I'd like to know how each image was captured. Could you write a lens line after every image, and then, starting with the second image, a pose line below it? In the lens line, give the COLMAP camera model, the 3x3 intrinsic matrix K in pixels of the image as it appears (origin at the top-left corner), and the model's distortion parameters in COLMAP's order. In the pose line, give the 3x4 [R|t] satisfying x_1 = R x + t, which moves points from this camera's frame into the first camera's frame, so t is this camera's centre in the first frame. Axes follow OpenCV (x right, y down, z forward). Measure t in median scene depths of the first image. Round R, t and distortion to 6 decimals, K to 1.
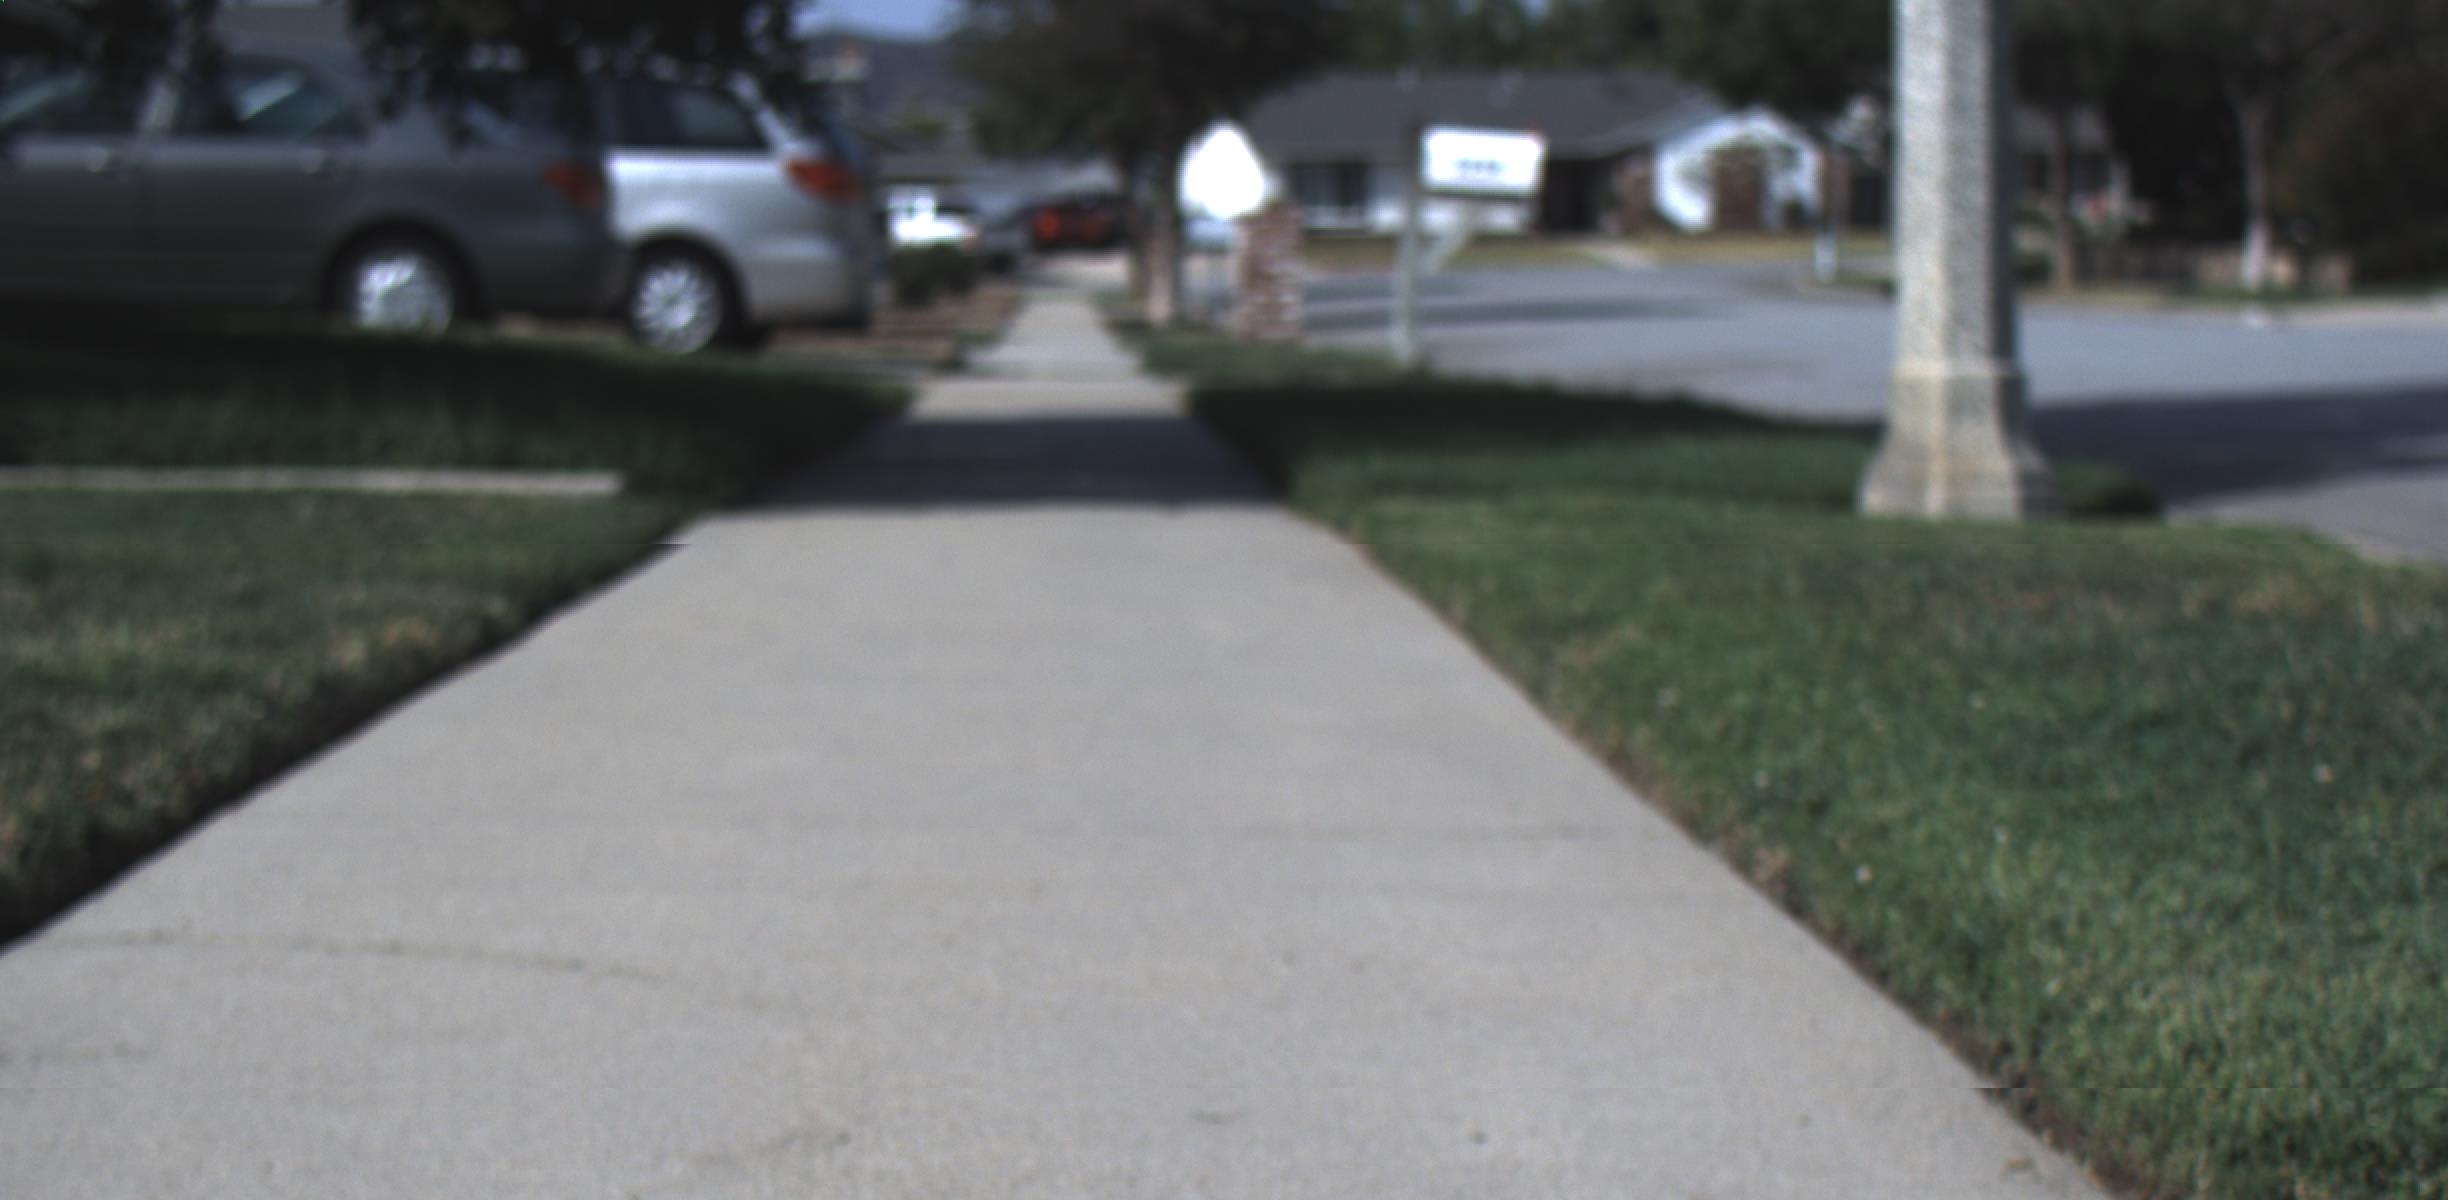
lens RADIAL K [[5837.1, 0, 1331.2], [0, 5837.1, 724.6], [0, 0, 1]] dist [0.044209, 1.360959]
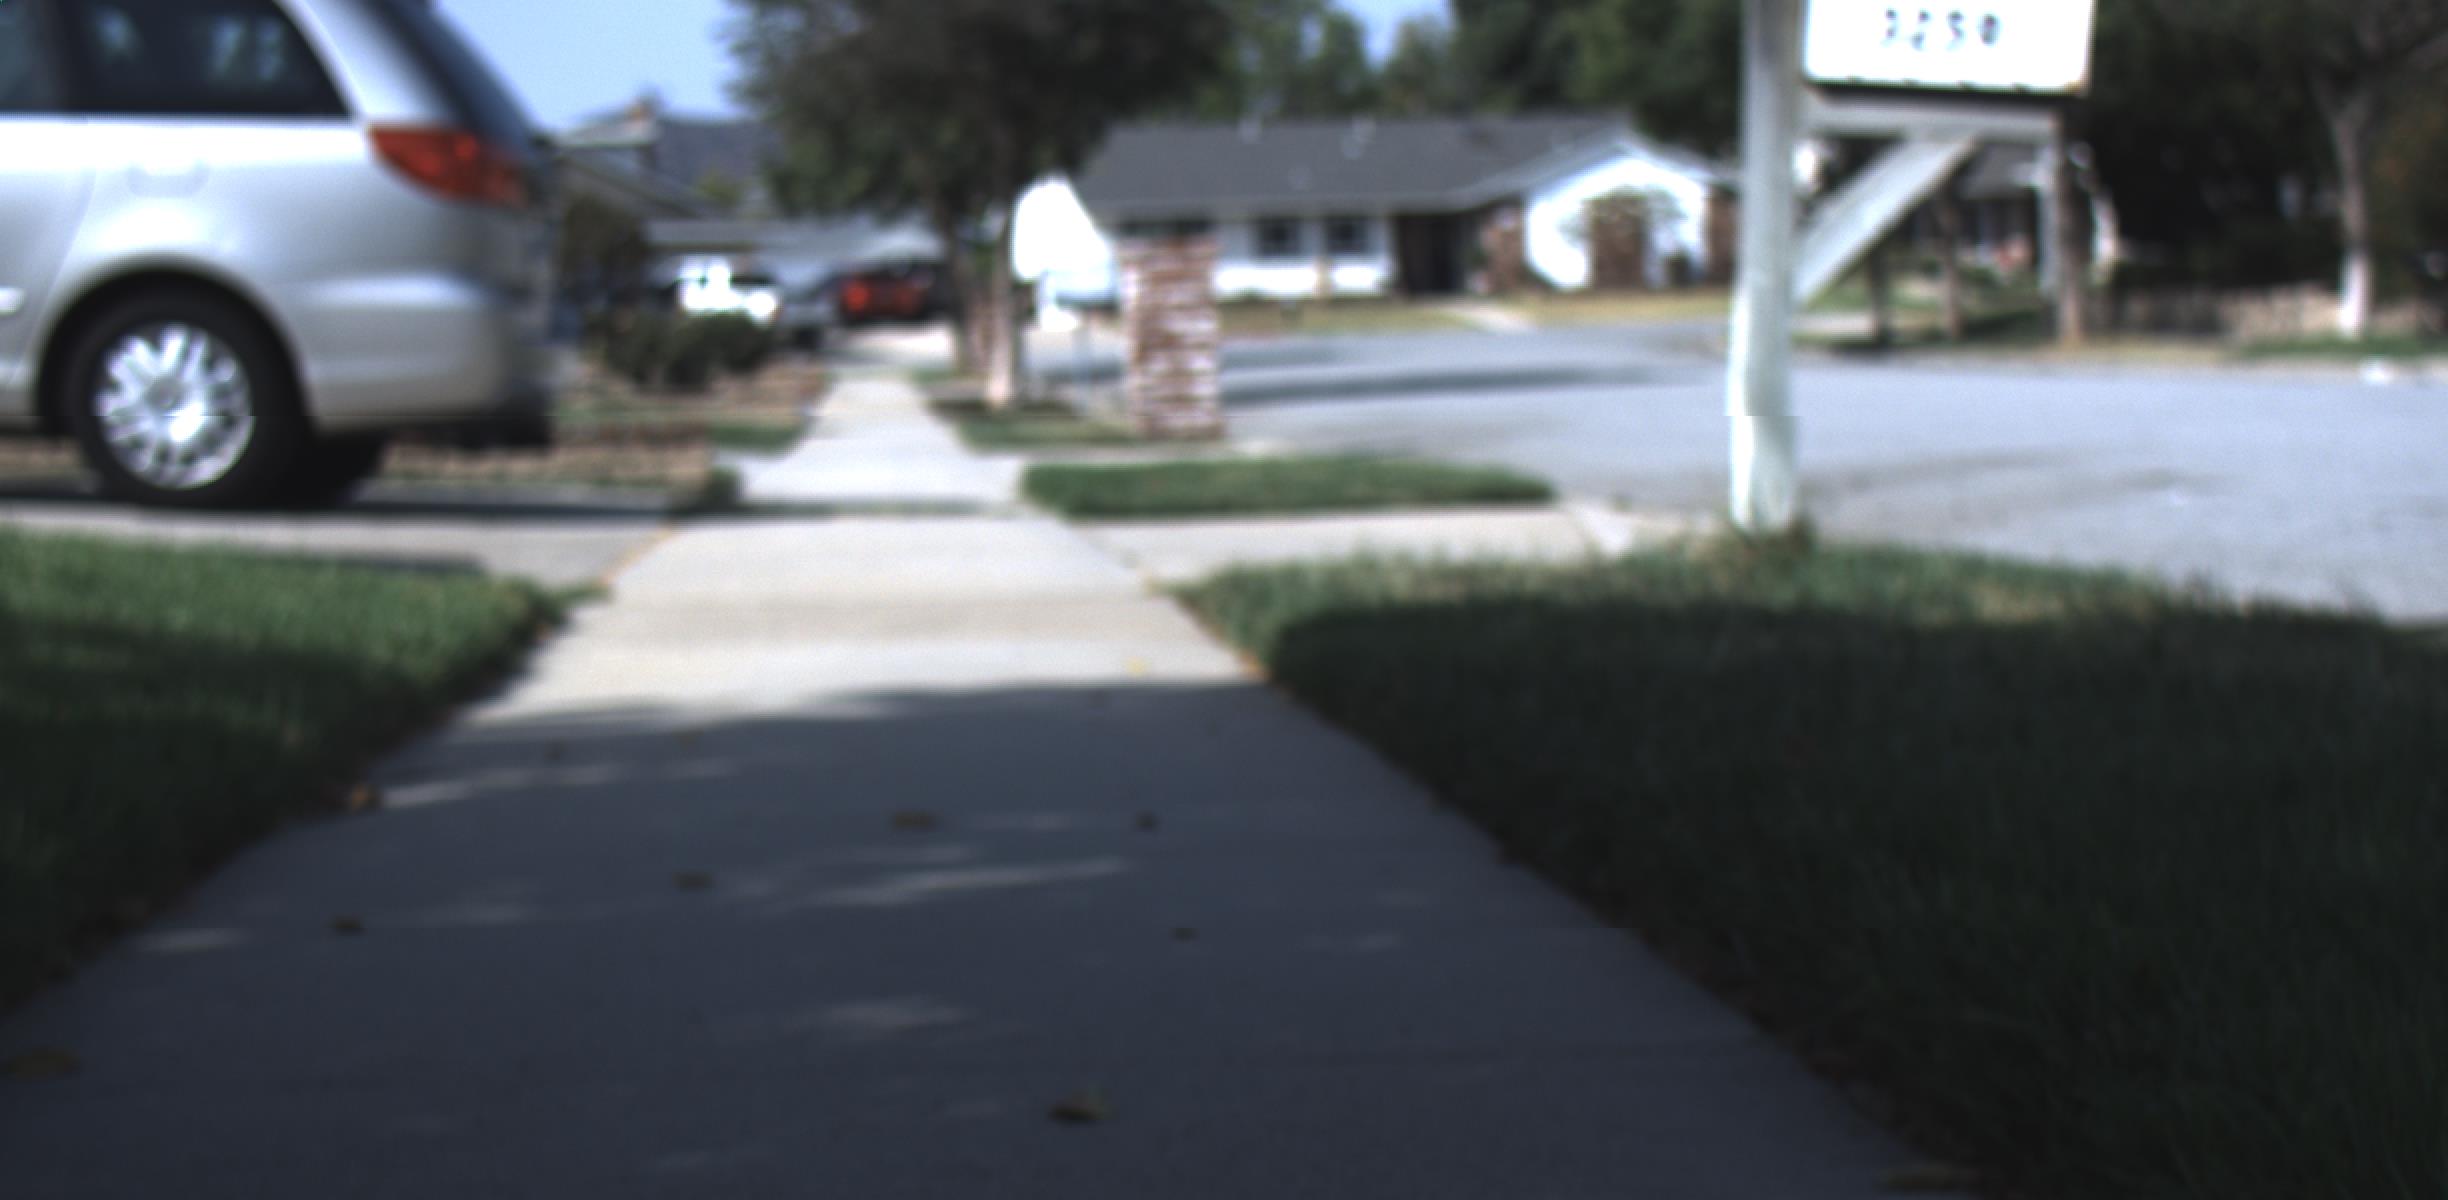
lens RADIAL K [[5837.1, 0, 1331.2], [0, 5837.1, 724.6], [0, 0, 1]] dist [0.044209, 1.360959]
pose [[0.999306, -0.020010, 0.031424, -0.012214], [0.020392, 0.999721, -0.011881, -0.017635], [-0.031177, 0.012514, 0.999436, 0.241802]]
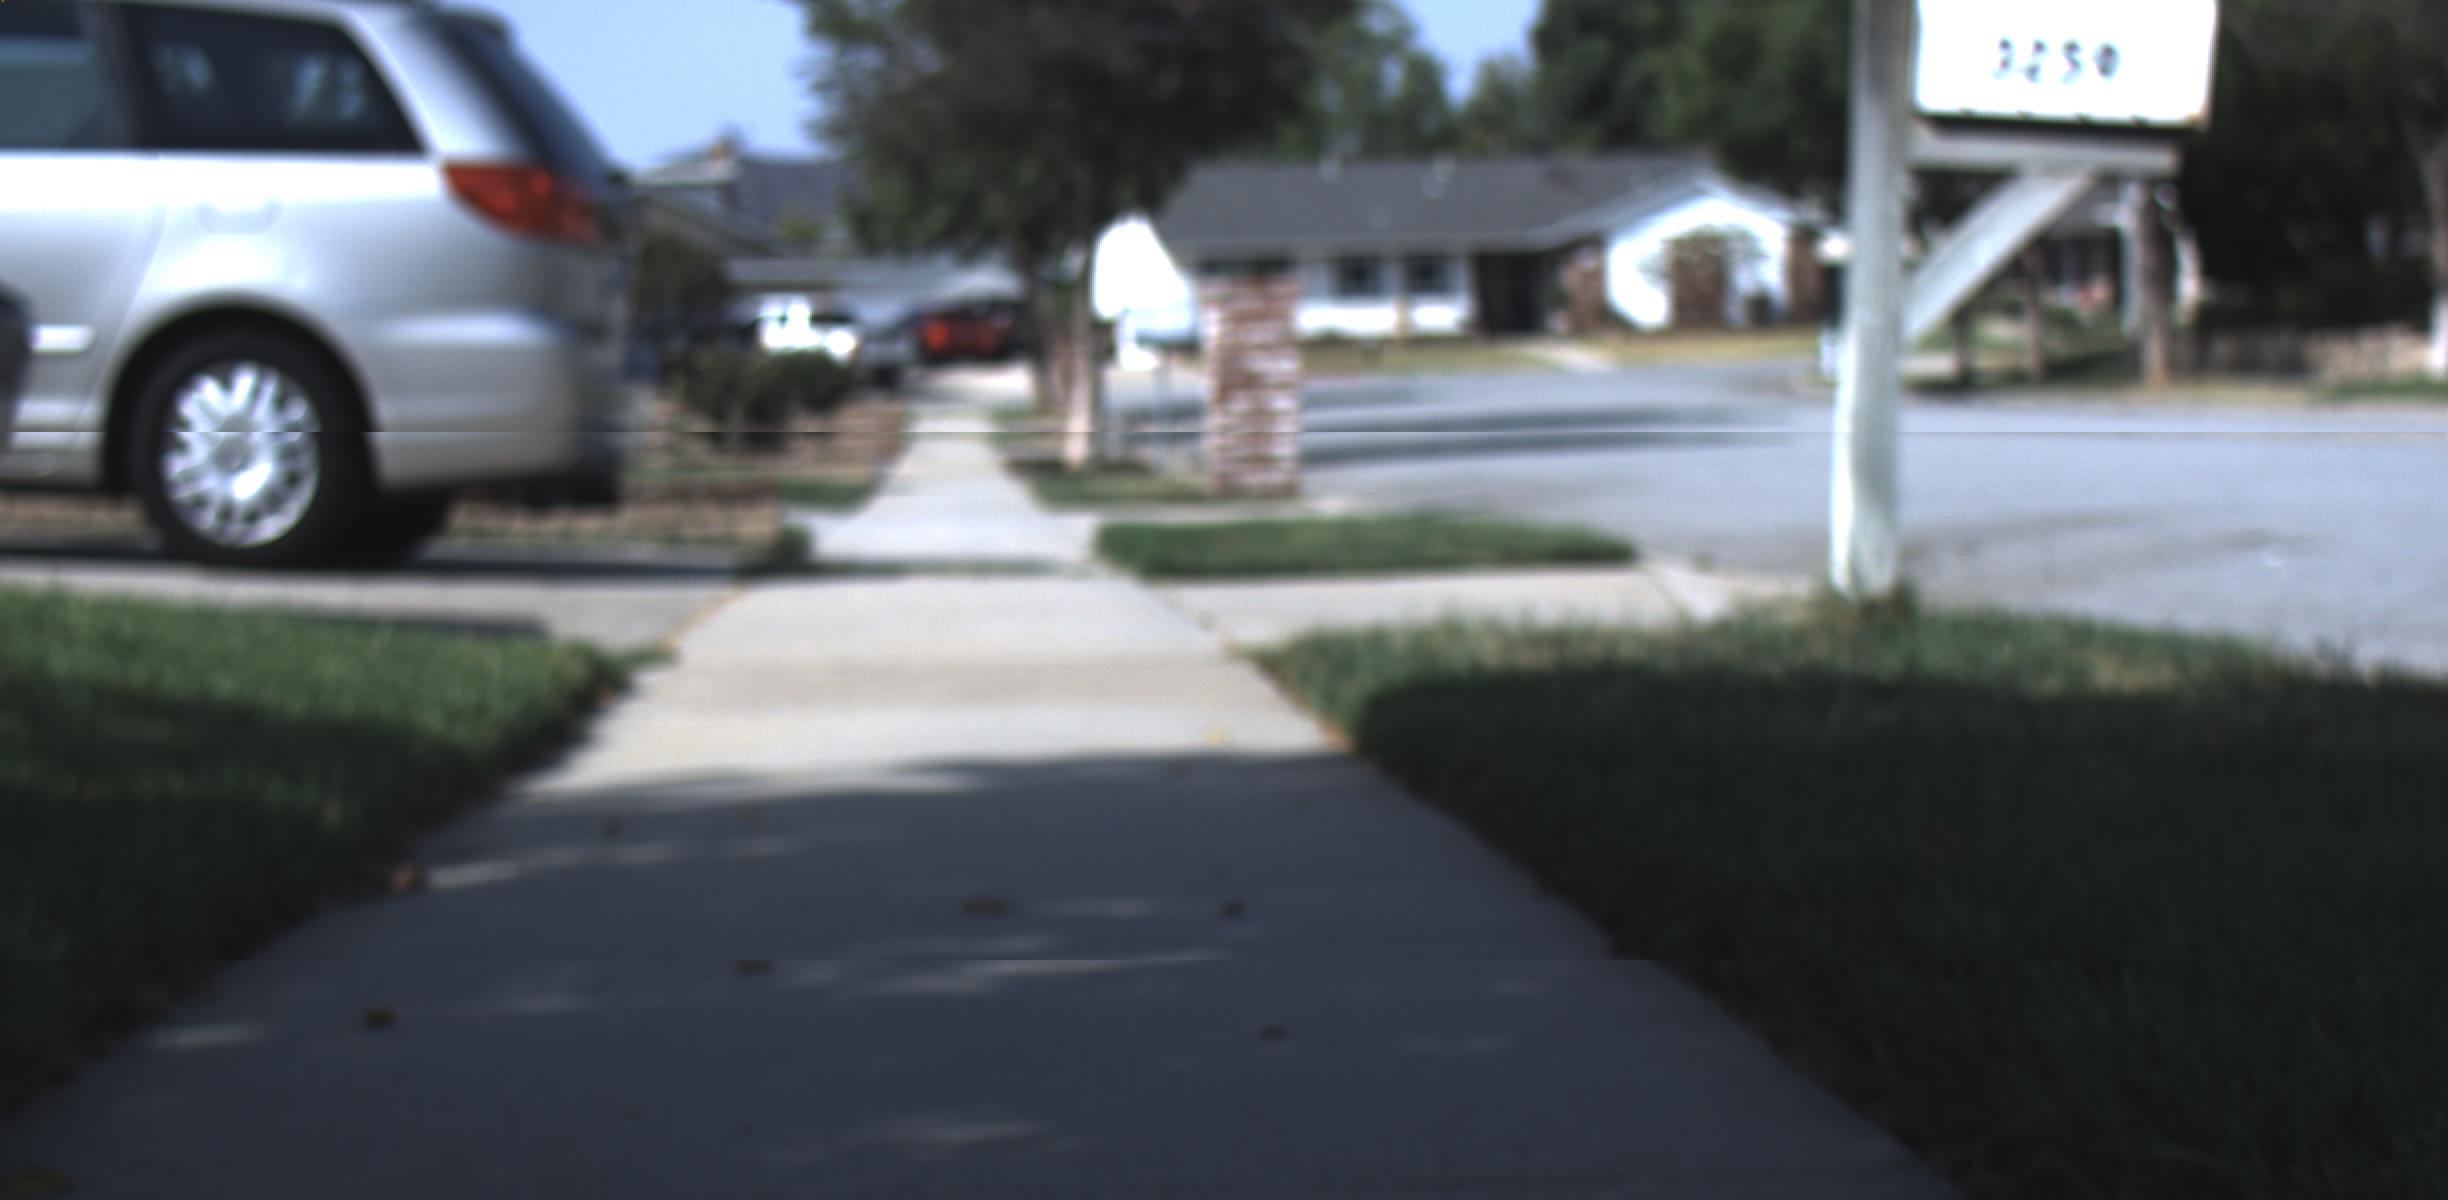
lens RADIAL K [[5837.1, 0, 1331.2], [0, 5837.1, 724.6], [0, 0, 1]] dist [0.044209, 1.360959]
pose [[0.999685, -0.017237, 0.018222, -0.012445], [0.017580, 0.999668, -0.018823, -0.018066], [-0.017891, 0.019137, 0.999657, 0.246790]]
